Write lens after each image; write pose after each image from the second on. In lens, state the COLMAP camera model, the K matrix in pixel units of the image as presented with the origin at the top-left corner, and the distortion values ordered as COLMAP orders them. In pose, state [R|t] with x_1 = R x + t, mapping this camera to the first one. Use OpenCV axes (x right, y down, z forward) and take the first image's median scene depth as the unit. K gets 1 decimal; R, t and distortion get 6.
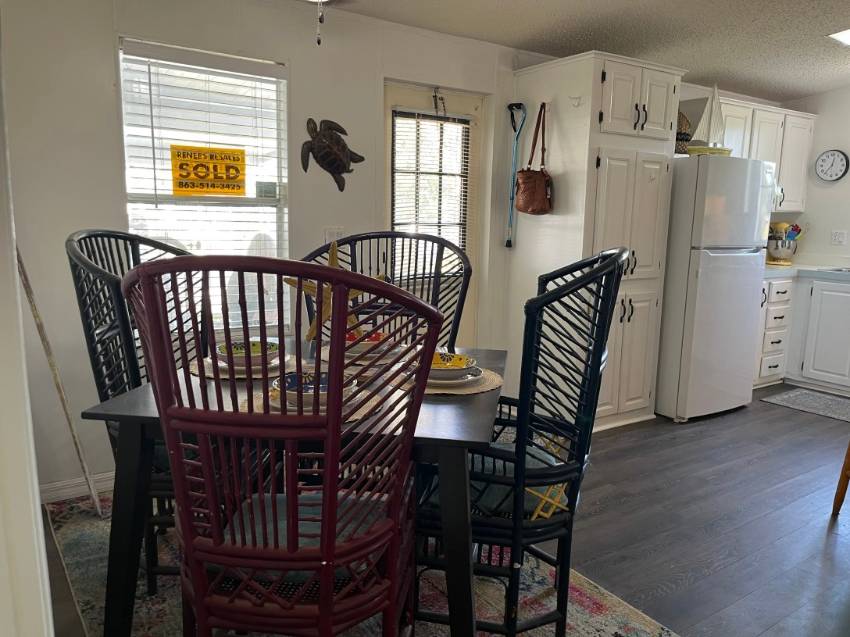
lens RADIAL K [[649.2, 0, 427.2], [0, 649.2, 324.1], [0, 0, 1]] dist [0.061391, -0.089090]
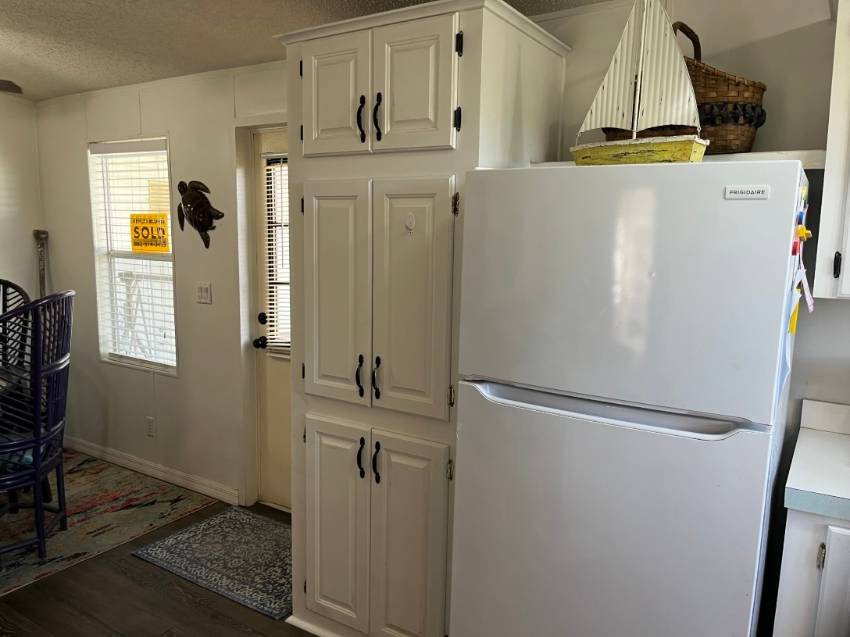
lens RADIAL K [[649.2, 0, 423.2], [0, 649.2, 326.1], [0, 0, 1]] dist [0.061391, -0.089090]
pose [[0.391039, 0.117219, -0.912879, 0.952429], [-0.164852, 0.984737, 0.055830, -0.200704], [0.905490, 0.128658, 0.404395, 0.928449]]
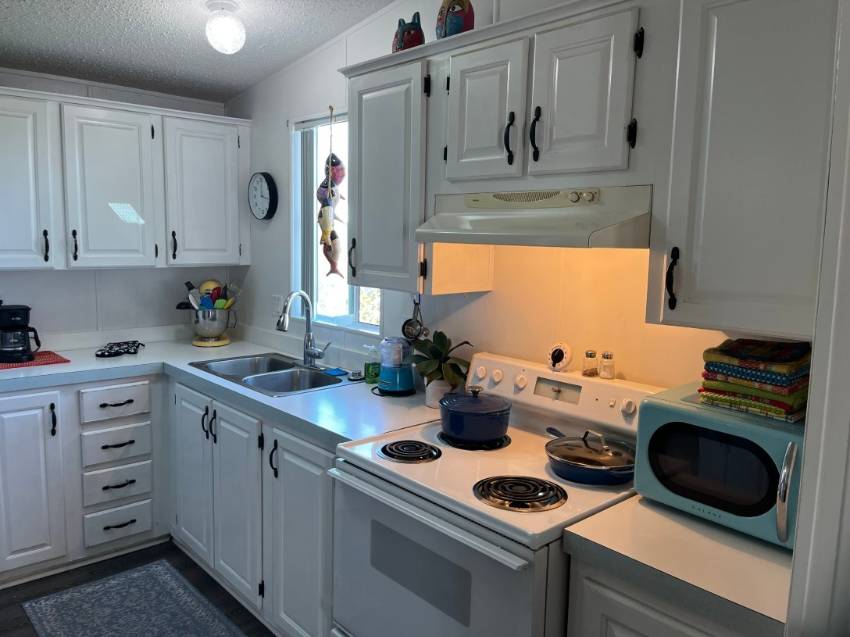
lens RADIAL K [[649.2, 0, 423.7], [0, 649.2, 318.4], [0, 0, 1]] dist [0.061391, -0.089090]
pose [[0.991886, -0.014954, 0.126245, 1.097257], [0.020435, 0.998899, -0.042231, -0.140730], [-0.125475, 0.044468, 0.991100, 0.534263]]
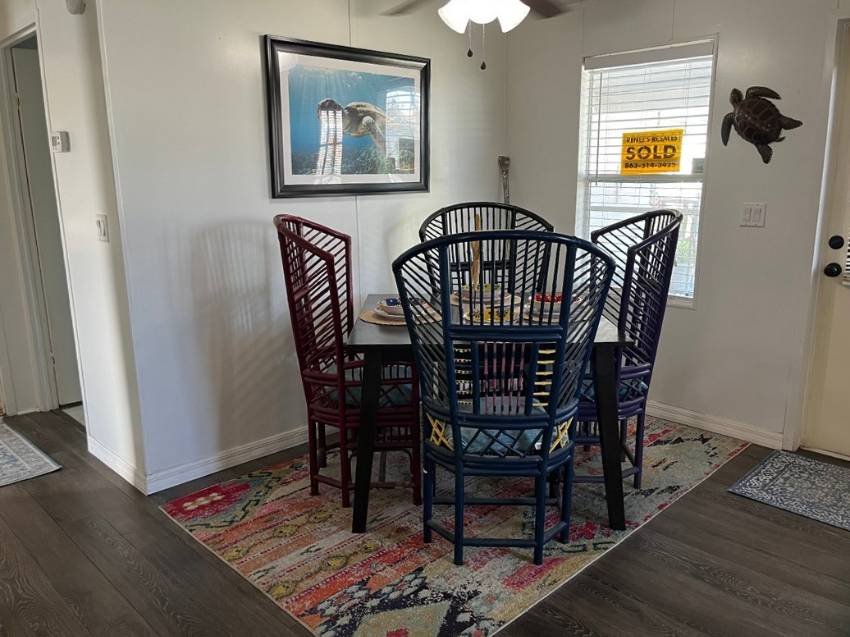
lens RADIAL K [[692.8, 0, 423.0], [0, 692.8, 321.8], [0, 0, 1]] dist [0.041338, -0.005214]
pose [[0.172700, 0.186347, -0.967186, 0.775401], [-0.156663, 0.974637, 0.159809, -0.073126], [0.972436, 0.123923, 0.197513, 0.385635]]
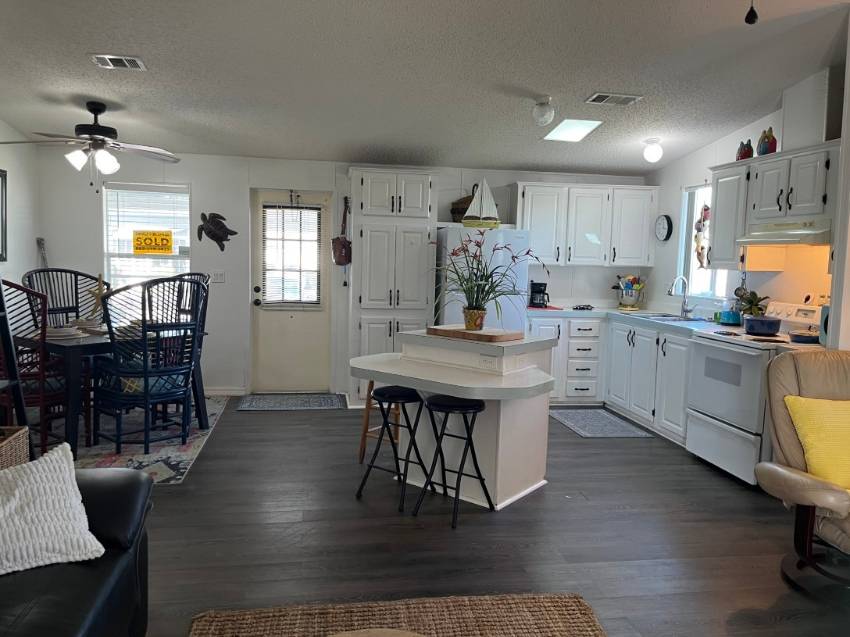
lens RADIAL K [[649.2, 0, 426.6], [0, 649.2, 318.1], [0, 0, 1]] dist [0.061391, -0.089090]
pose [[0.905161, 0.040578, -0.423128, 1.166700], [-0.079699, 0.993981, -0.075171, 0.070655], [0.417531, 0.101764, 0.902946, -0.375430]]
